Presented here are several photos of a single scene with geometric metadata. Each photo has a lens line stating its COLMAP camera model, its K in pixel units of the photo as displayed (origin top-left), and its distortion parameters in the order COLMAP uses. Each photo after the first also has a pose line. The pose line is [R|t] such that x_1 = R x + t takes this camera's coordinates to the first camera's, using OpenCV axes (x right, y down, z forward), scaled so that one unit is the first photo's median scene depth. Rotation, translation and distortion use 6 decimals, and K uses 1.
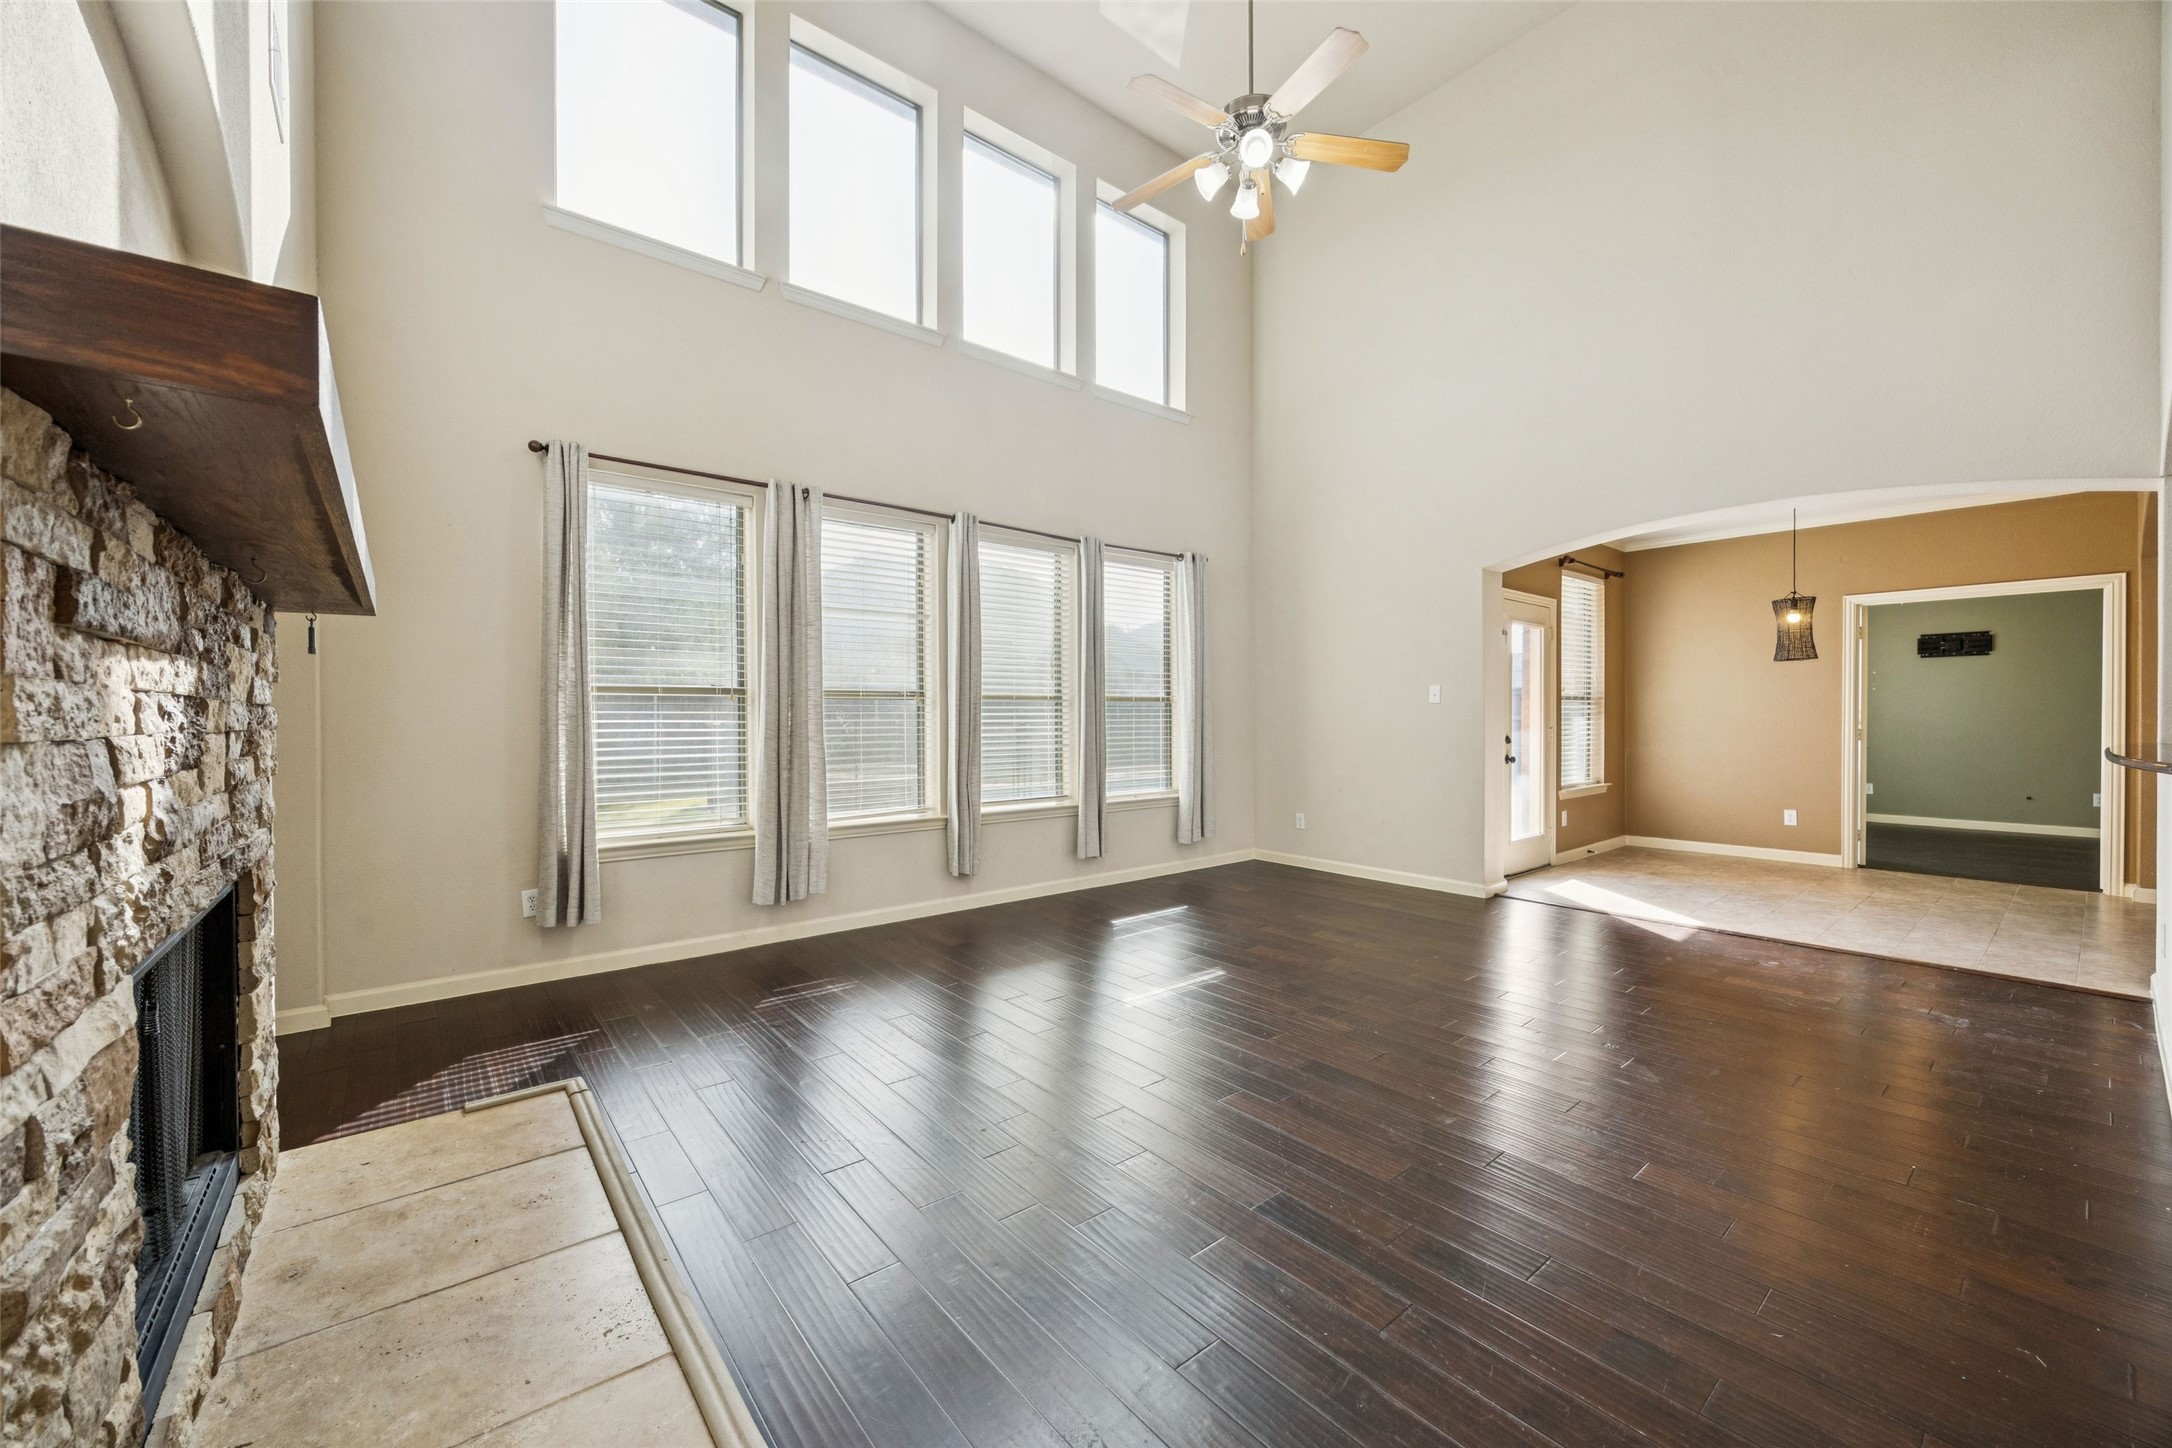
lens RADIAL K [[838.8, 0, 1100.2], [0, 838.8, 719.8], [0, 0, 1]] dist [0.003445, -0.000355]
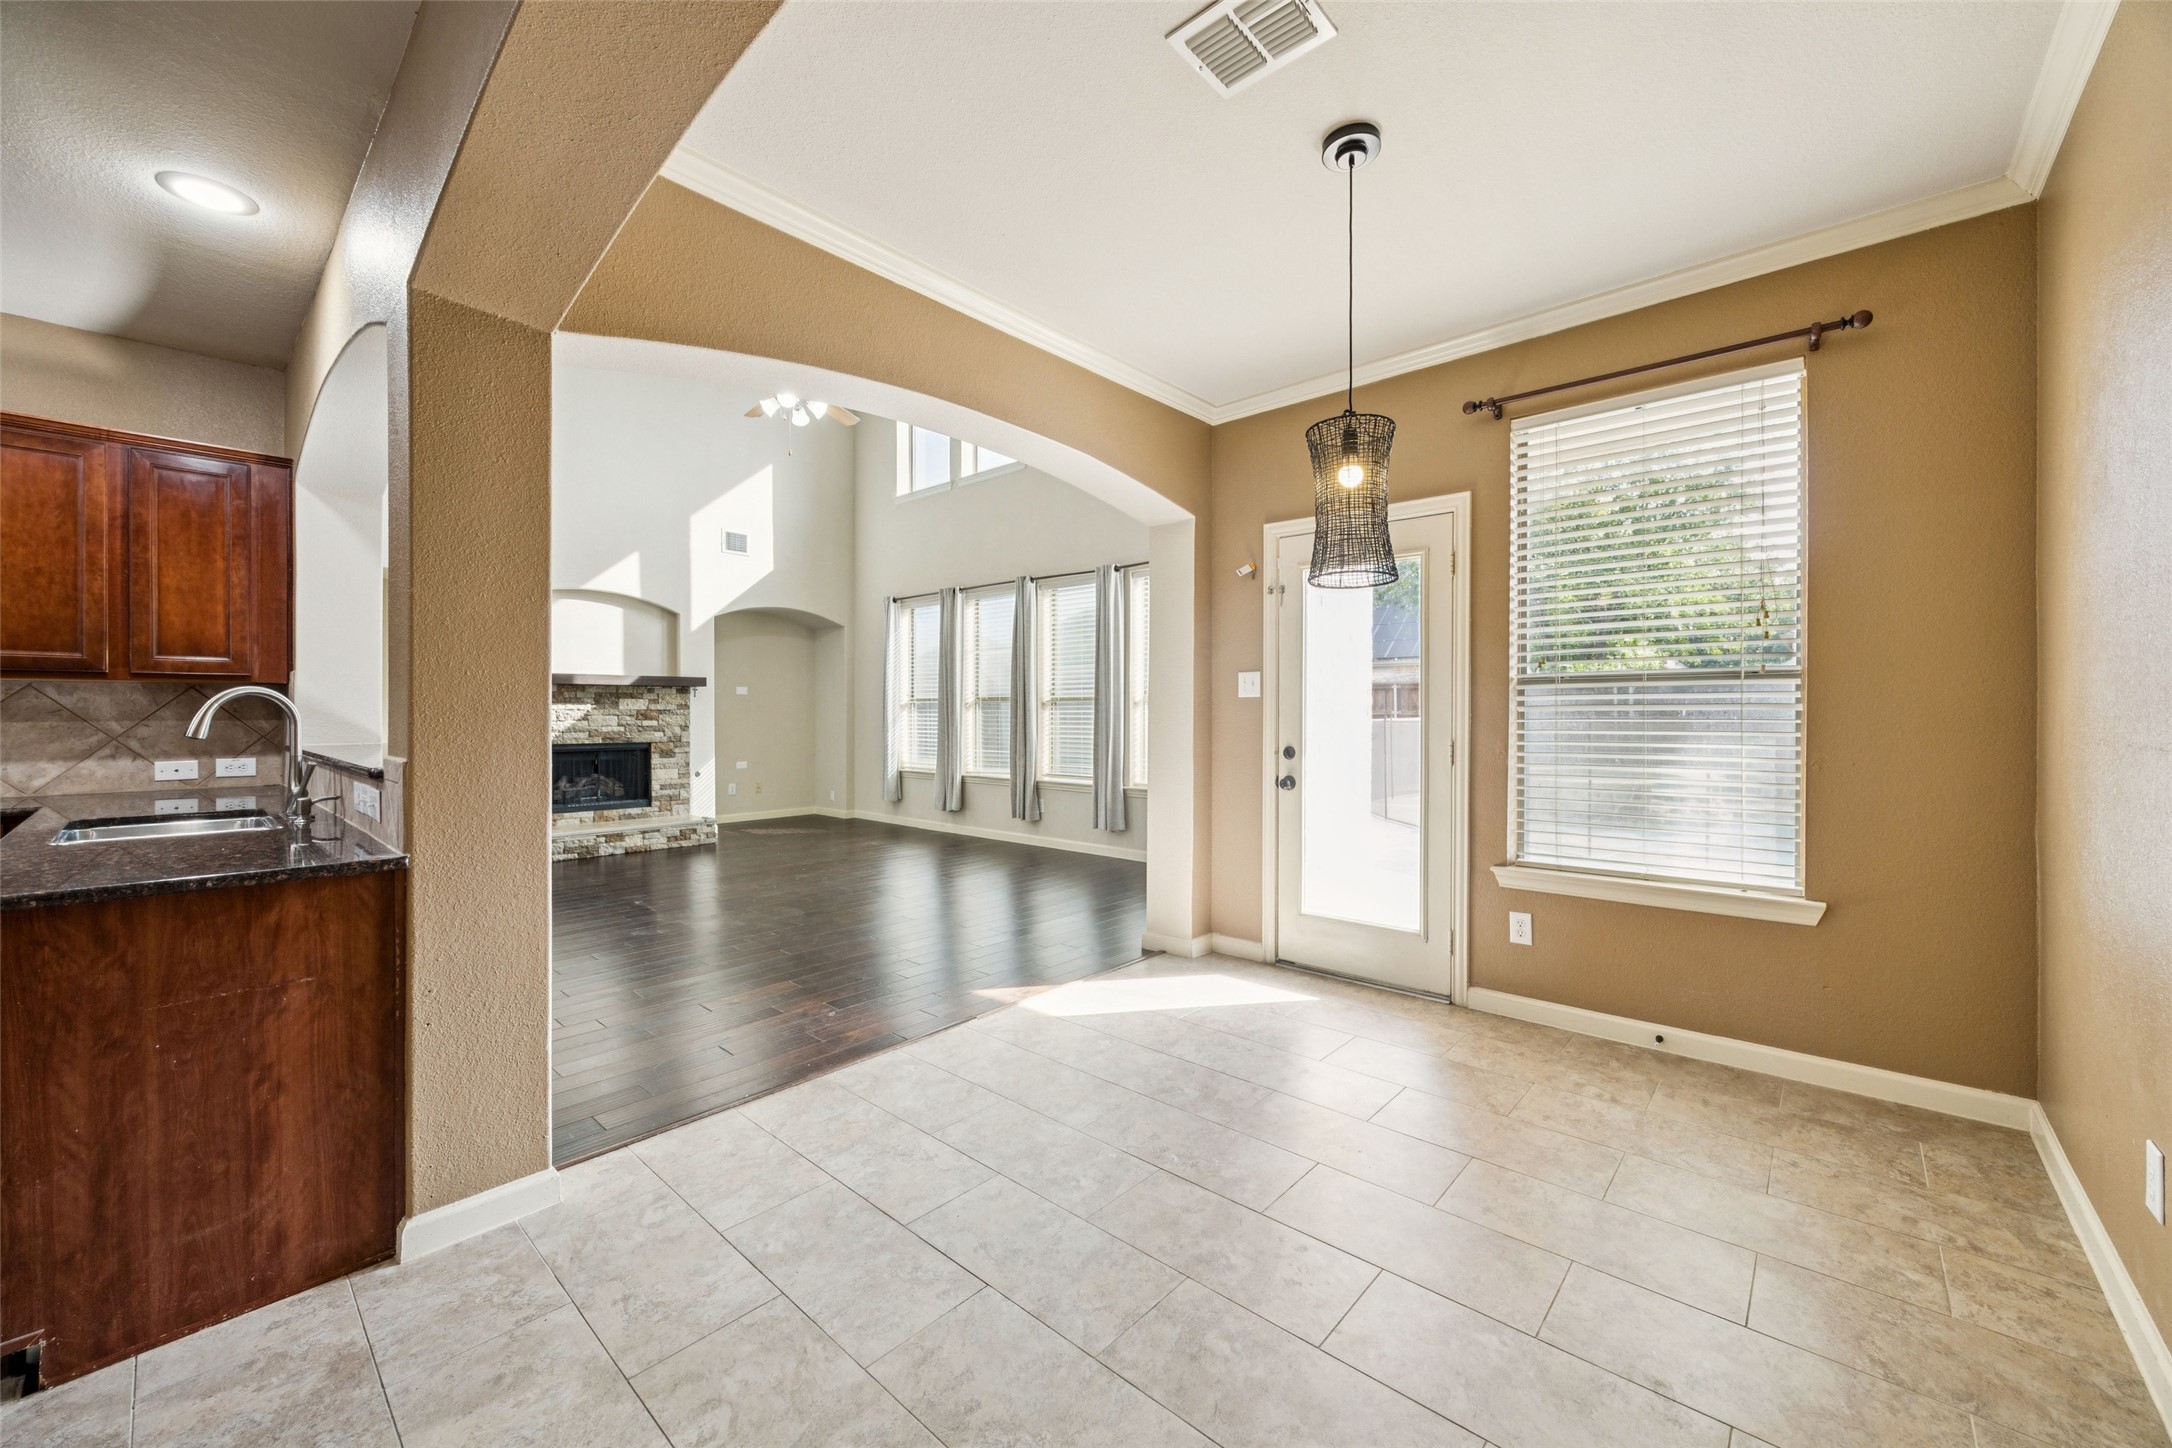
lens RADIAL K [[838.8, 0, 1078.6], [0, 838.8, 710.4], [0, 0, 1]] dist [0.003445, -0.000355]
pose [[0.133534, 0.001394, -0.991043, 1.226203], [-0.005568, 0.999984, 0.000656, -0.009182], [0.991029, 0.005431, 0.133539, 0.836171]]
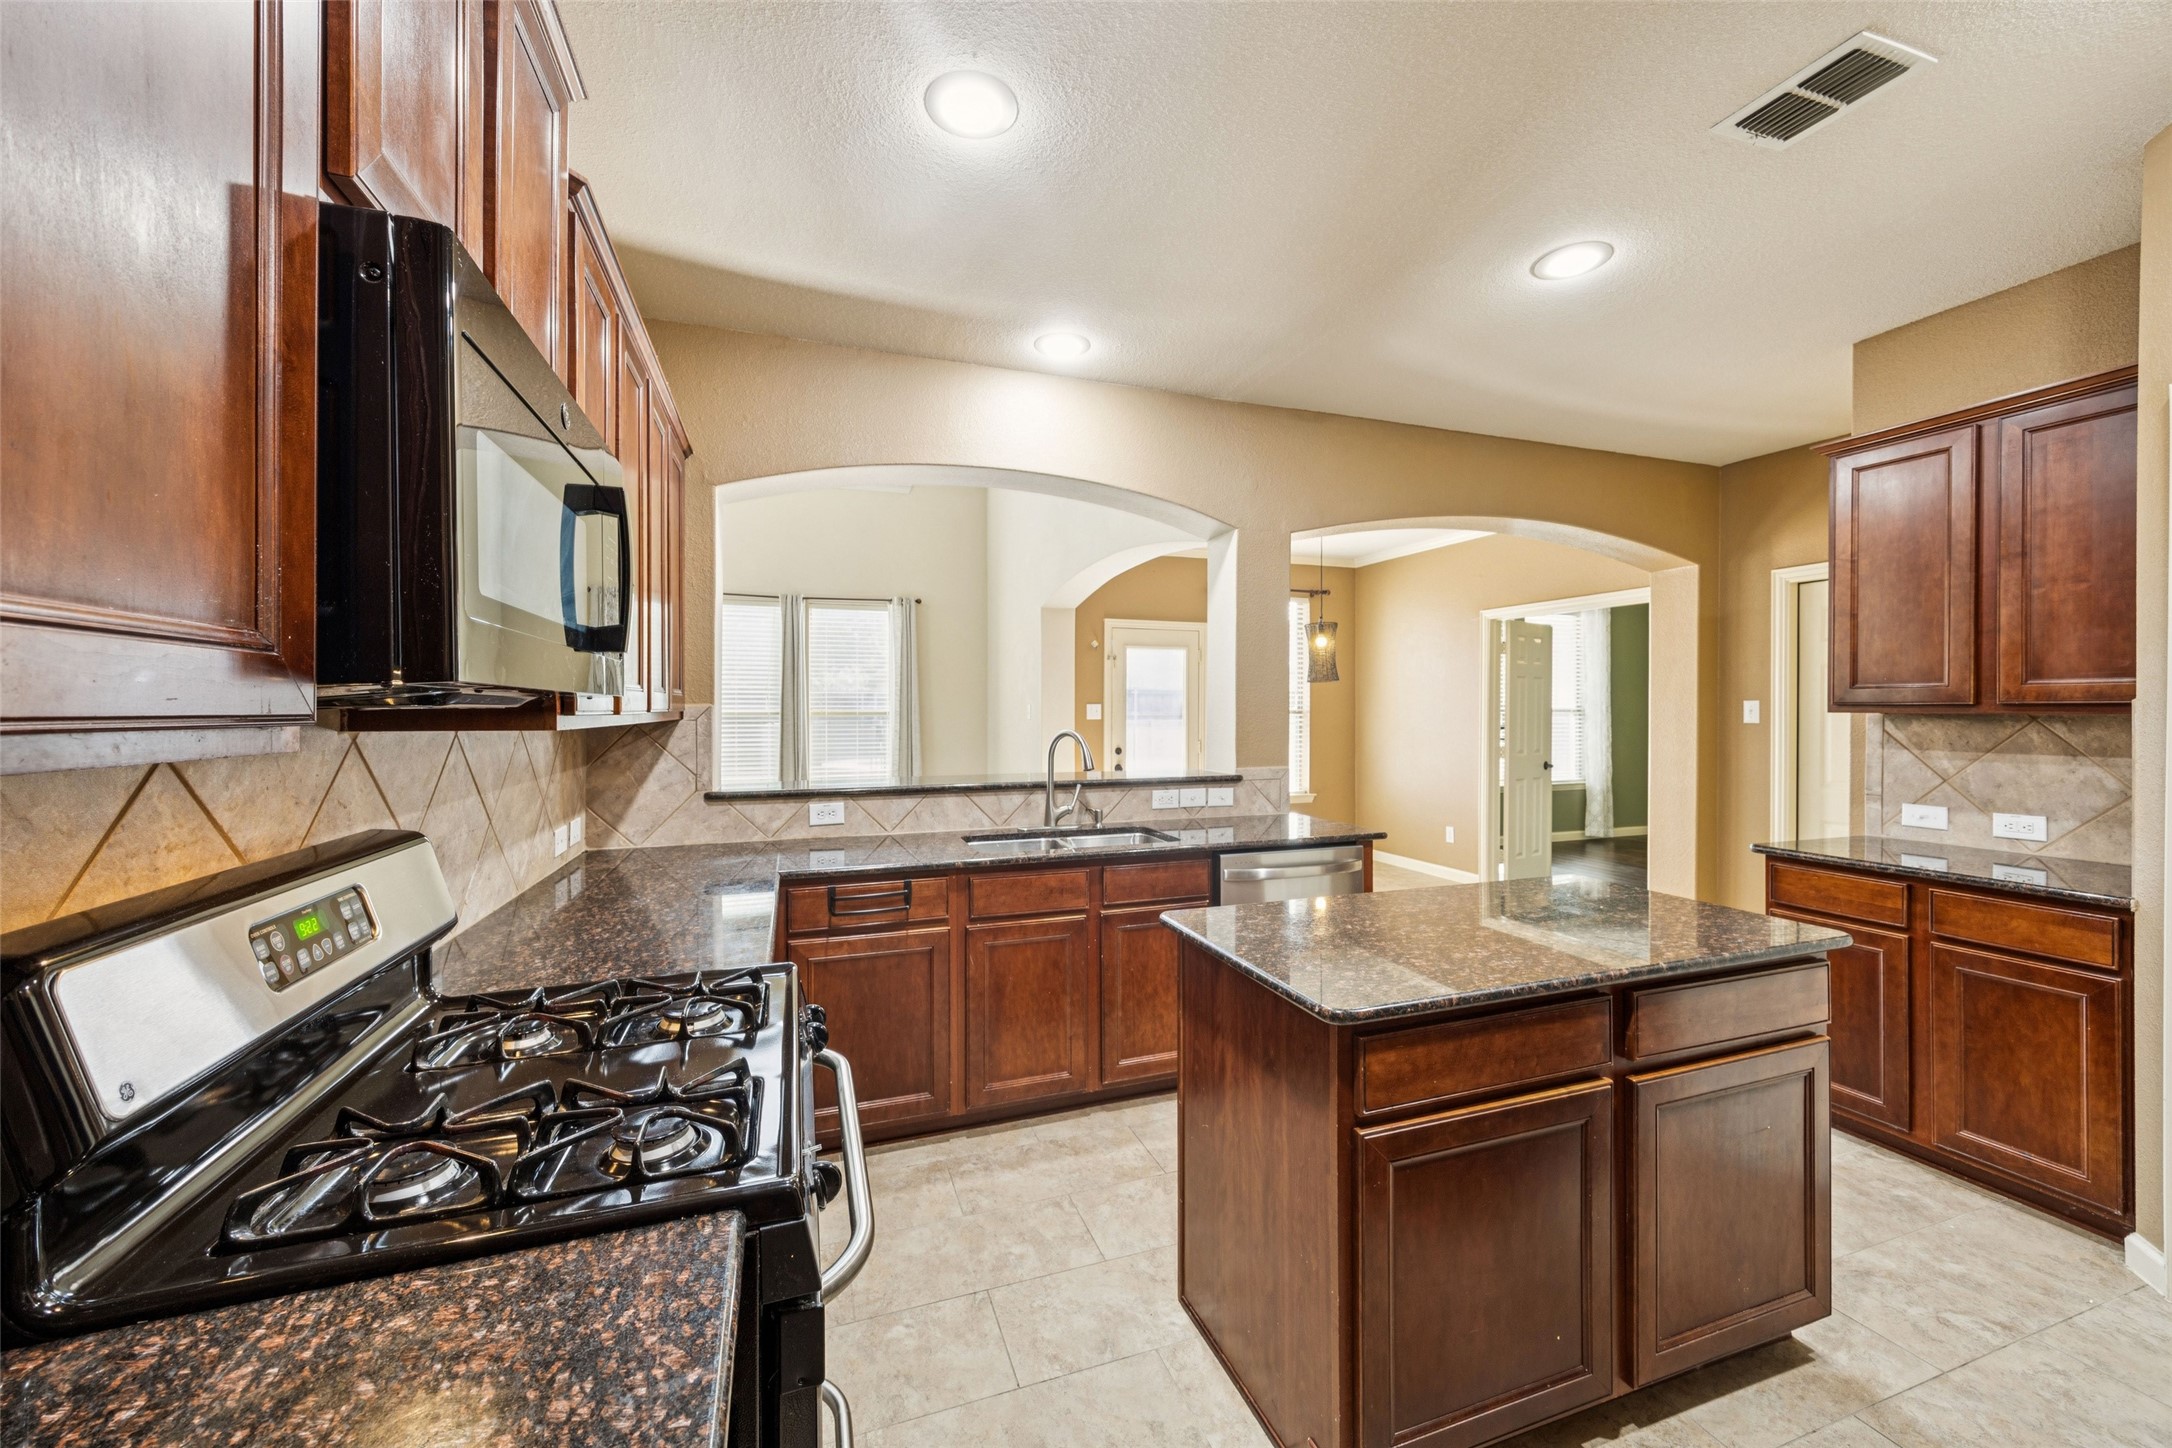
lens RADIAL K [[838.8, 0, 1092.8], [0, 838.8, 714.1], [0, 0, 1]] dist [0.003445, -0.000355]
pose [[0.938302, 0.004289, -0.345792, 0.937002], [-0.003905, 0.999991, 0.001809, -0.031315], [0.345796, -0.000347, 0.938310, -0.089423]]
